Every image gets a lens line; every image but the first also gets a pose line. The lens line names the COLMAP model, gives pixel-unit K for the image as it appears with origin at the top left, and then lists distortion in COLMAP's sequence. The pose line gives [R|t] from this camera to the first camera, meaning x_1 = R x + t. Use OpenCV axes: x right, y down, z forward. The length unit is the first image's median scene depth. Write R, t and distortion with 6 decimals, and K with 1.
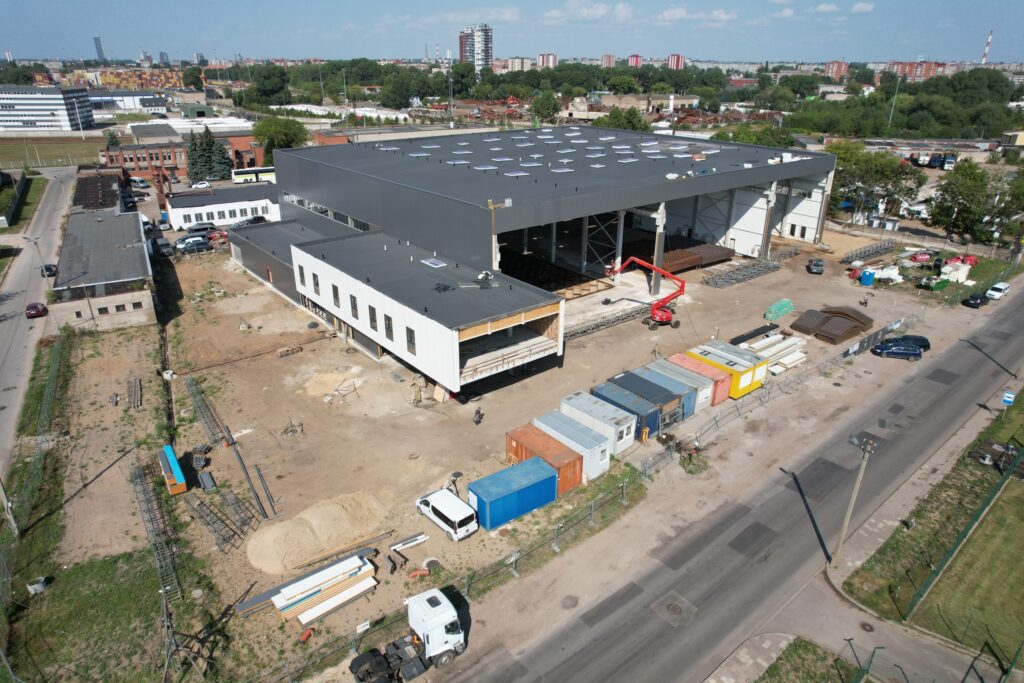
lens RADIAL K [[656.6, 0, 512.0], [0, 656.6, 341.5], [0, 0, 1]] dist [-0.078371, 0.068088]
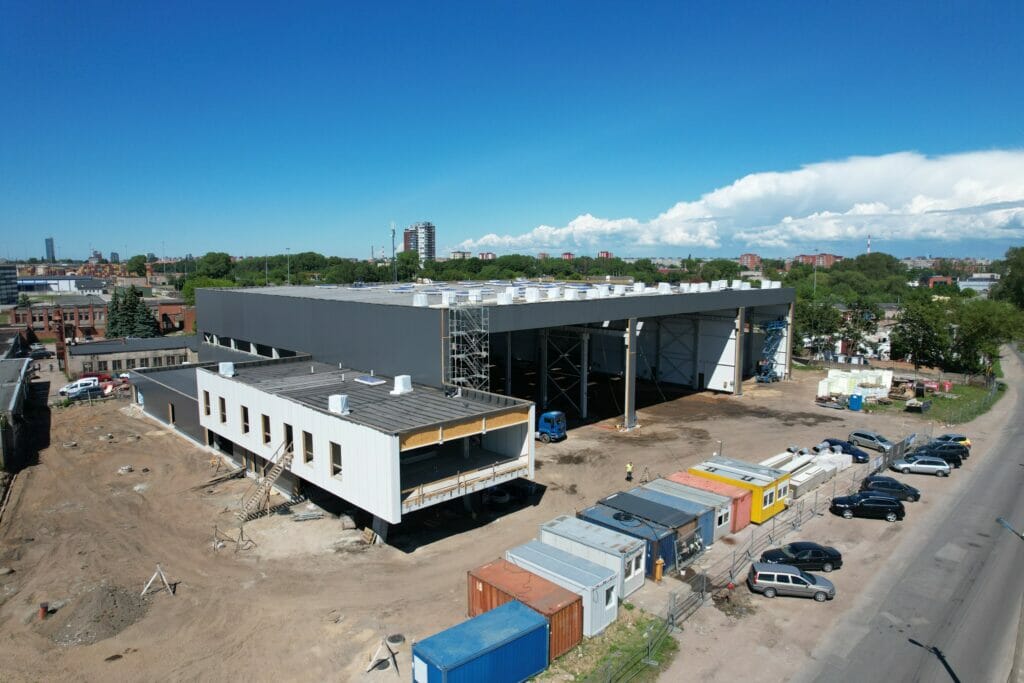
lens RADIAL K [[653.6, 0, 514.6], [0, 653.6, 347.8], [0, 0, 1]] dist [-0.078086, 0.068775]
pose [[0.995679, -0.015664, 0.091526, -0.010493], [0.040155, 0.961372, -0.272308, 0.056751], [-0.083725, 0.274807, 0.957847, 0.153459]]
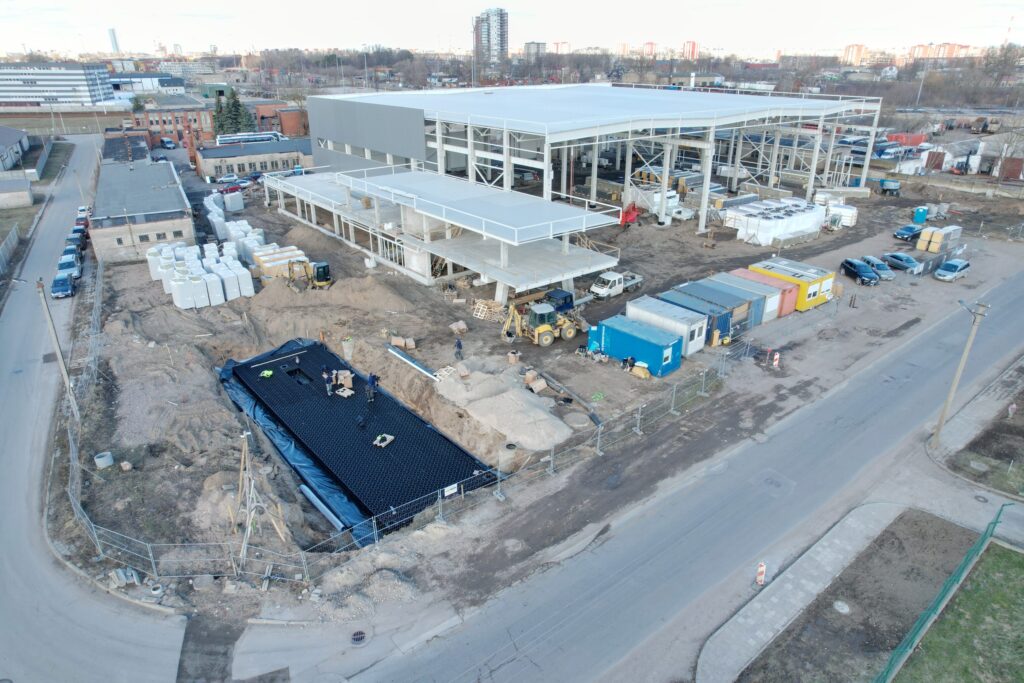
lens RADIAL K [[653.6, 0, 514.6], [0, 653.6, 347.8], [0, 0, 1]] dist [-0.078086, 0.068775]
pose [[0.999877, -0.000959, -0.015643, -0.046009], [0.001294, 0.999769, 0.021446, 0.081164], [0.015619, -0.021464, 0.999648, 0.023551]]
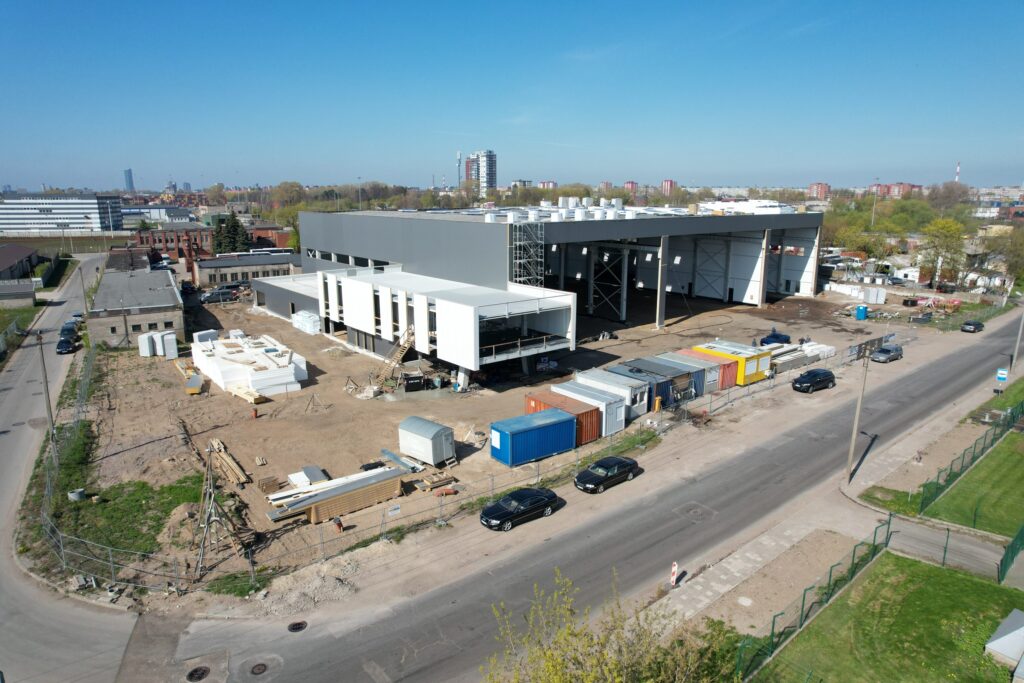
lens RADIAL K [[653.6, 0, 514.6], [0, 653.6, 347.8], [0, 0, 1]] dist [-0.078086, 0.068775]
pose [[0.999986, -0.005246, -0.000458, -0.013967], [0.005089, 0.985186, -0.171415, 0.137402], [0.001350, 0.171410, 0.985199, -0.022324]]
